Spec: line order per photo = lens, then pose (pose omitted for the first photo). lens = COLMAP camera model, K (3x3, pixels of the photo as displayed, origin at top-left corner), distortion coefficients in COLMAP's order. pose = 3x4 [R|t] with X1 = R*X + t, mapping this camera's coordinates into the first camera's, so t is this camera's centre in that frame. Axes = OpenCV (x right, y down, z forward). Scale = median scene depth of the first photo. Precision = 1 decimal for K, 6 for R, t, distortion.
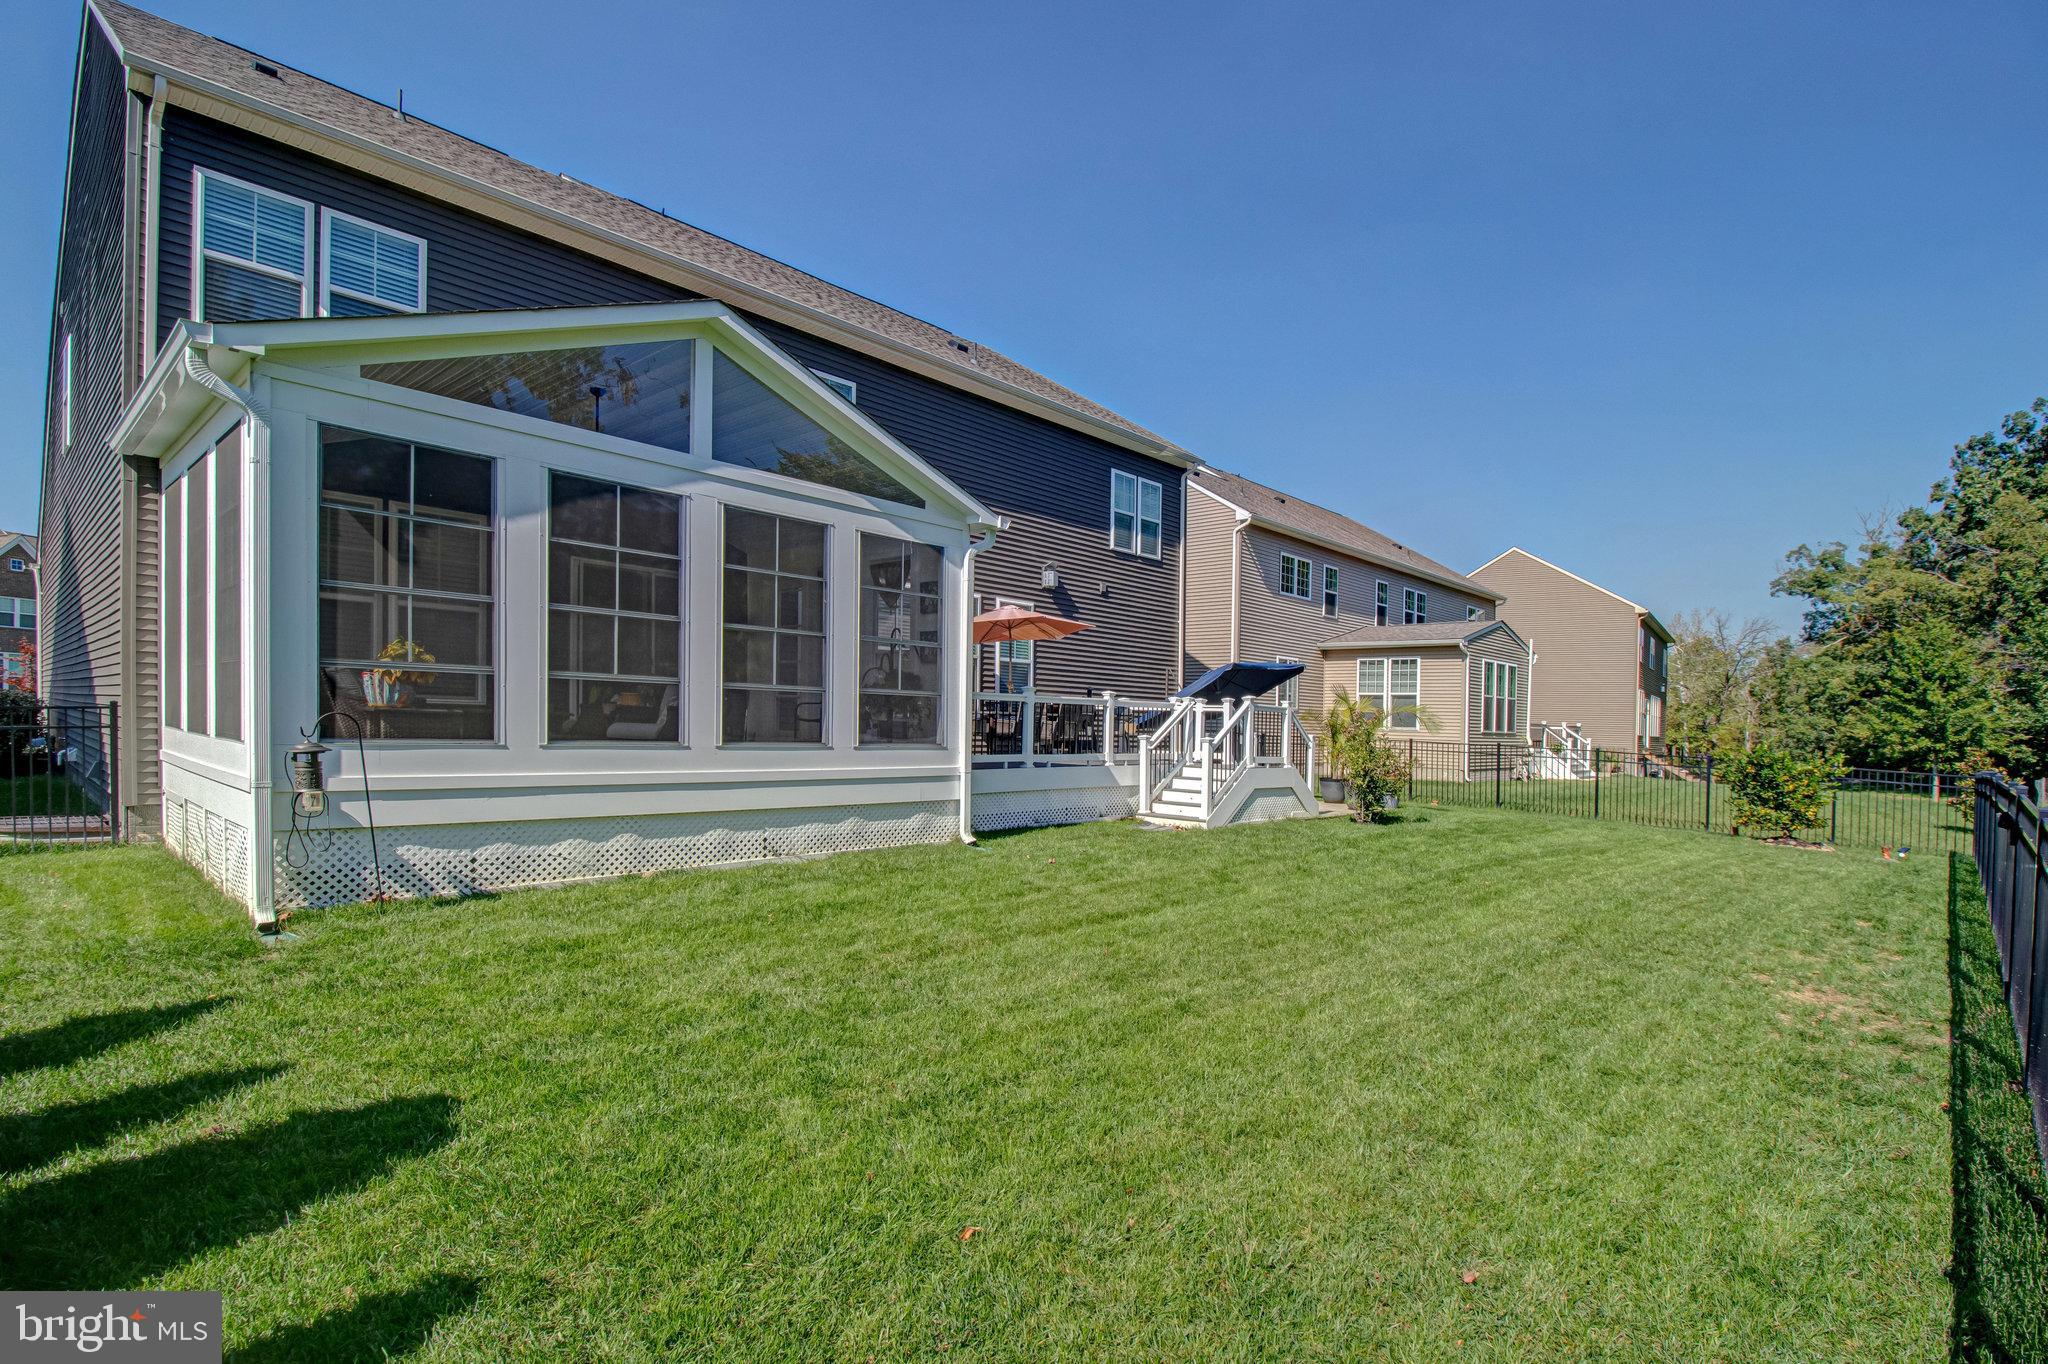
lens RADIAL K [[982.8, 0, 1072.5], [0, 982.8, 735.7], [0, 0, 1]] dist [-0.002696, -0.008653]
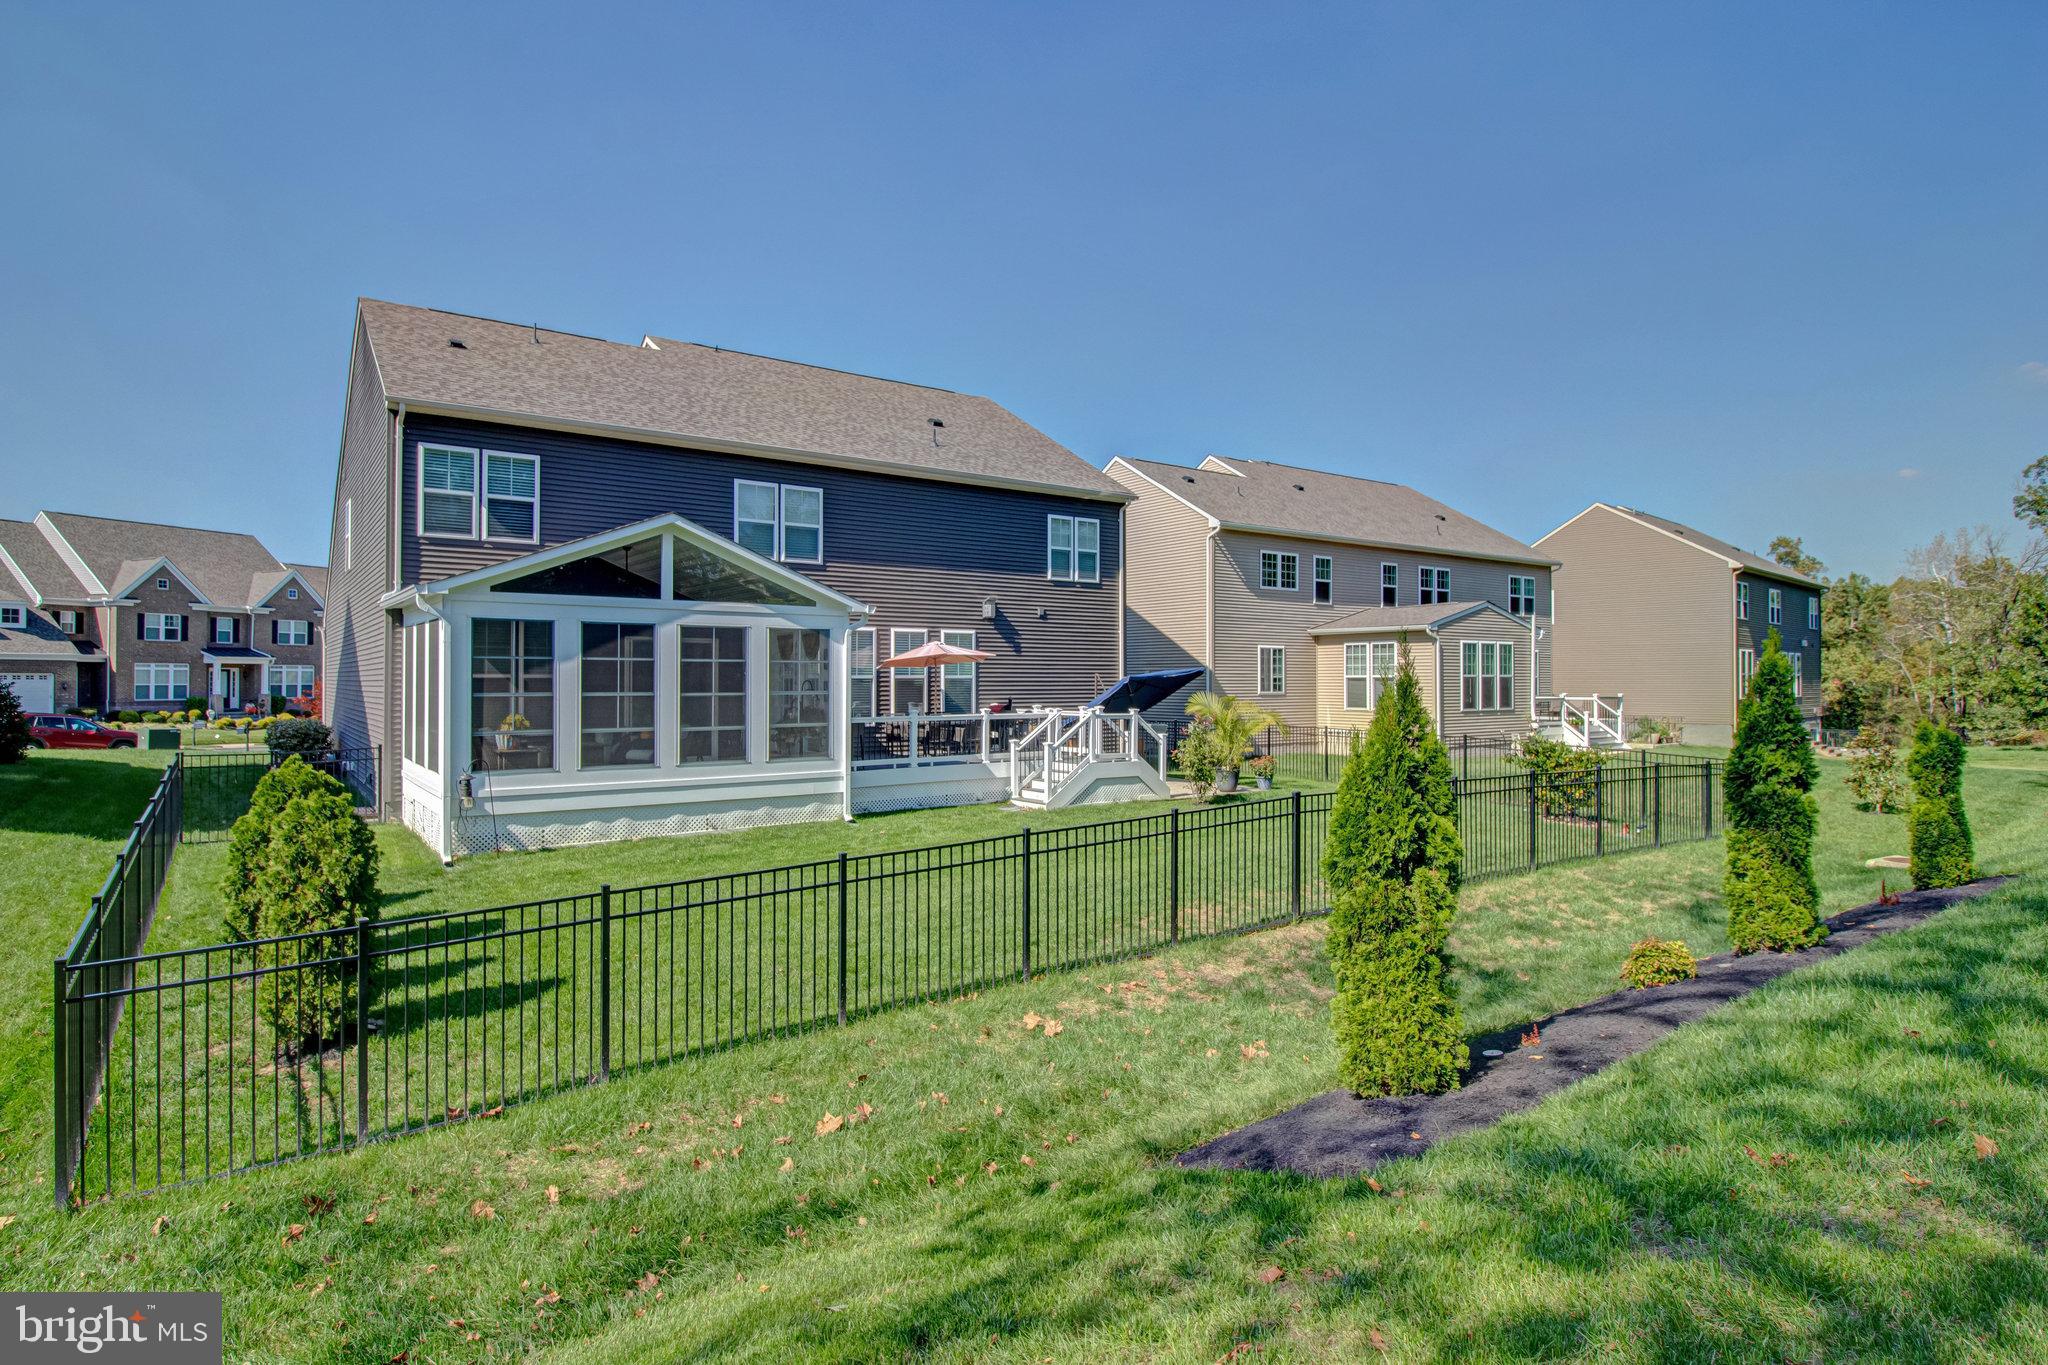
lens RADIAL K [[1068.1, 0, 1007.7], [0, 1068.1, 630.6], [0, 0, 1]] dist [-0.013253, -0.001243]
pose [[0.974729, -0.034343, -0.220736, 0.449142], [0.021634, 0.997980, -0.059738, -0.072314], [0.222341, 0.053453, 0.973503, -0.508085]]
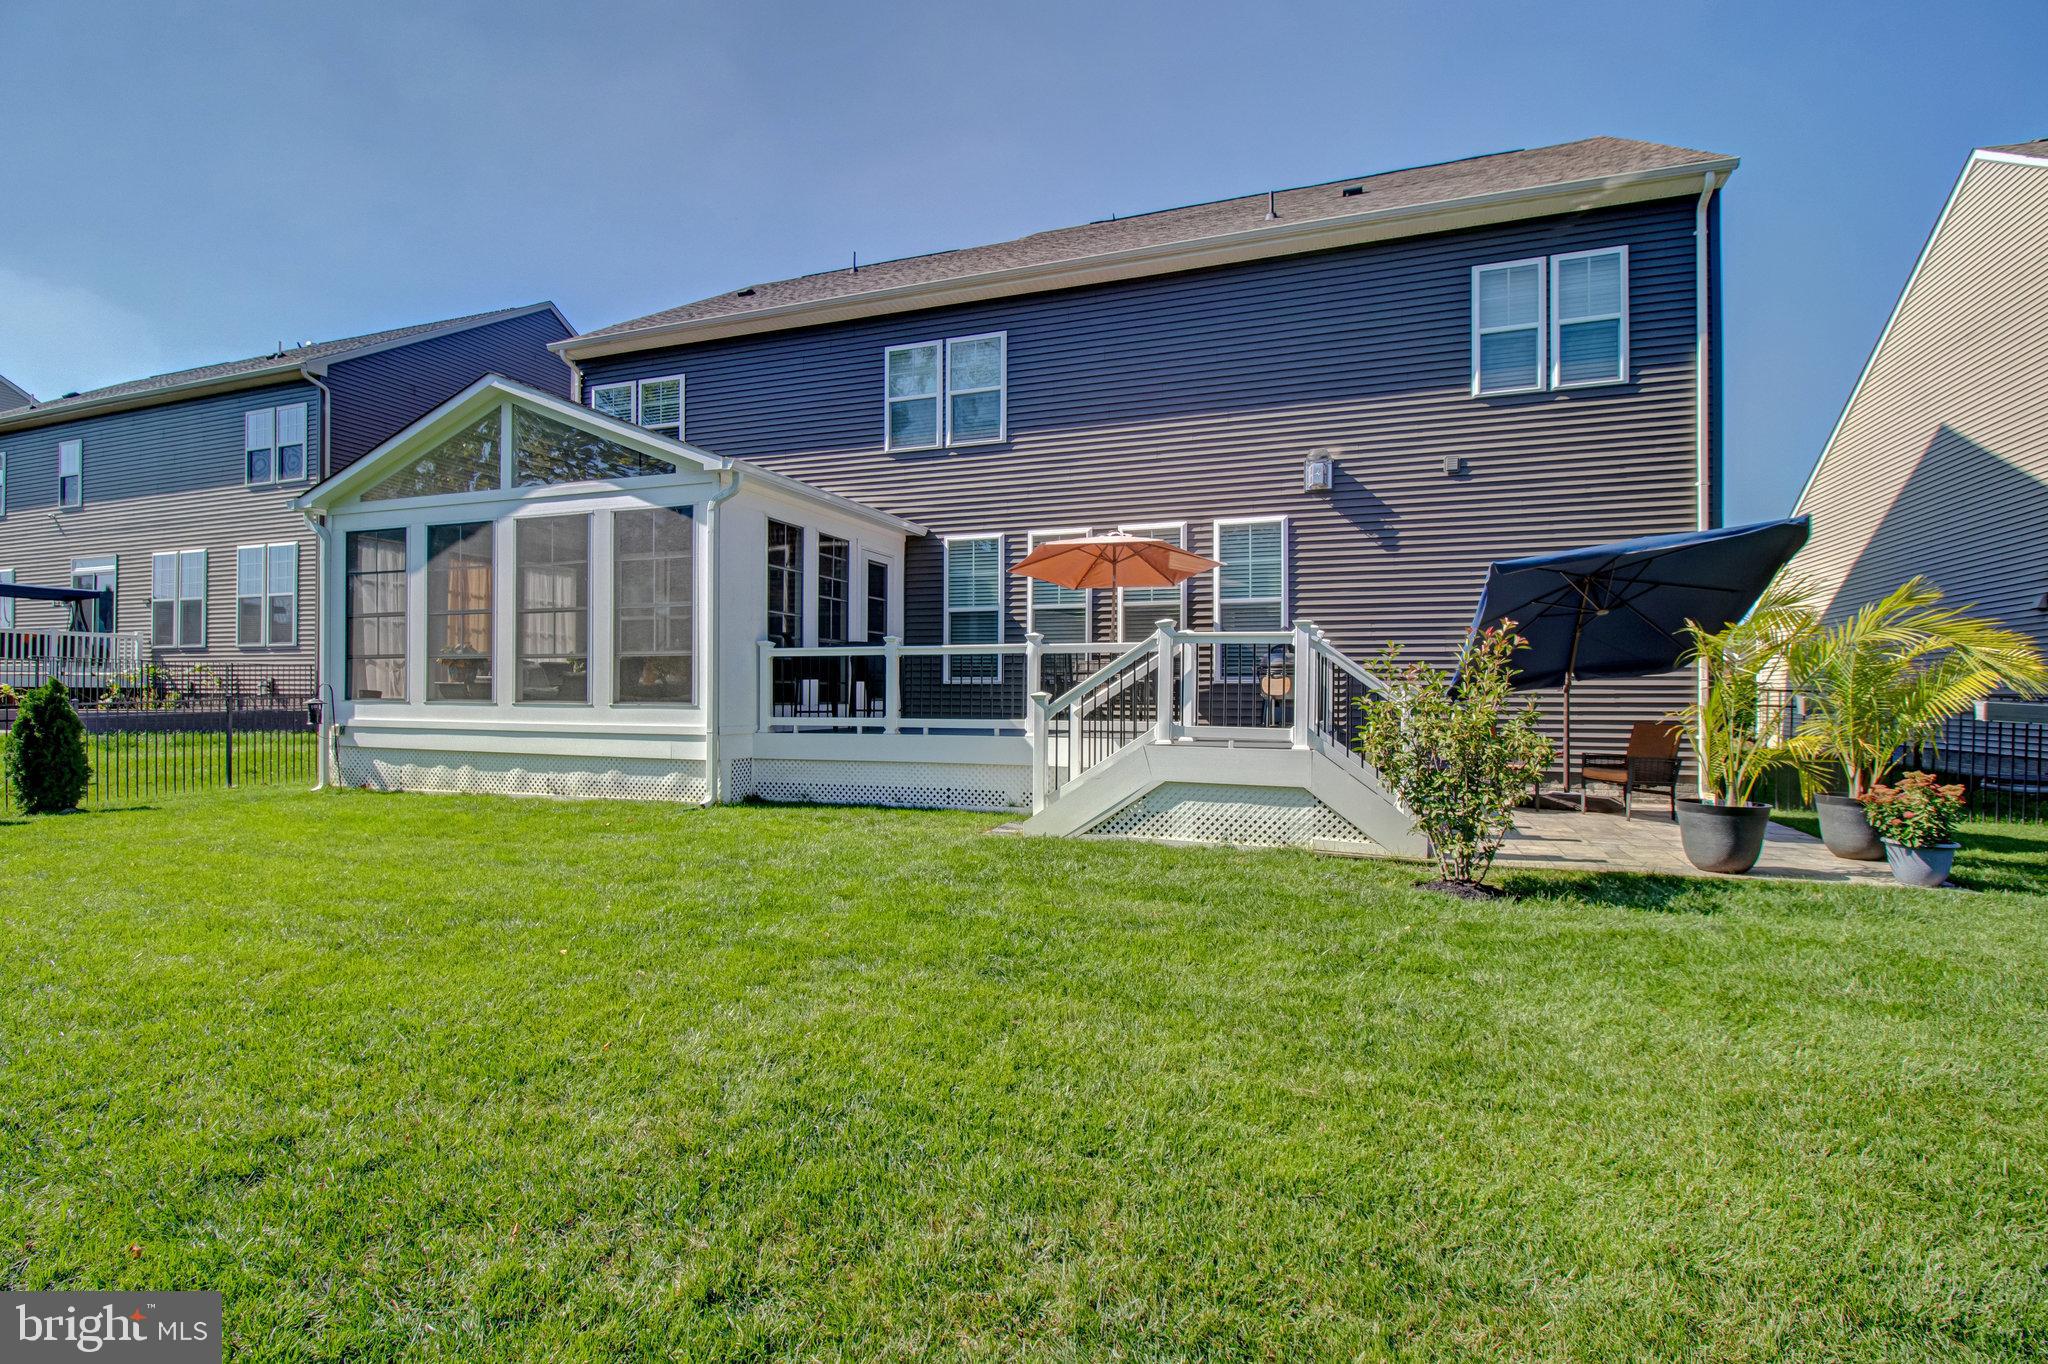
lens RADIAL K [[982.8, 0, 1000.7], [0, 982.8, 660.2], [0, 0, 1]] dist [-0.002696, -0.008653]
pose [[0.356144, -0.060192, -0.932490, 0.778419], [-0.007731, 0.997699, -0.067354, 0.025948], [0.934399, 0.031197, 0.354860, 0.809347]]
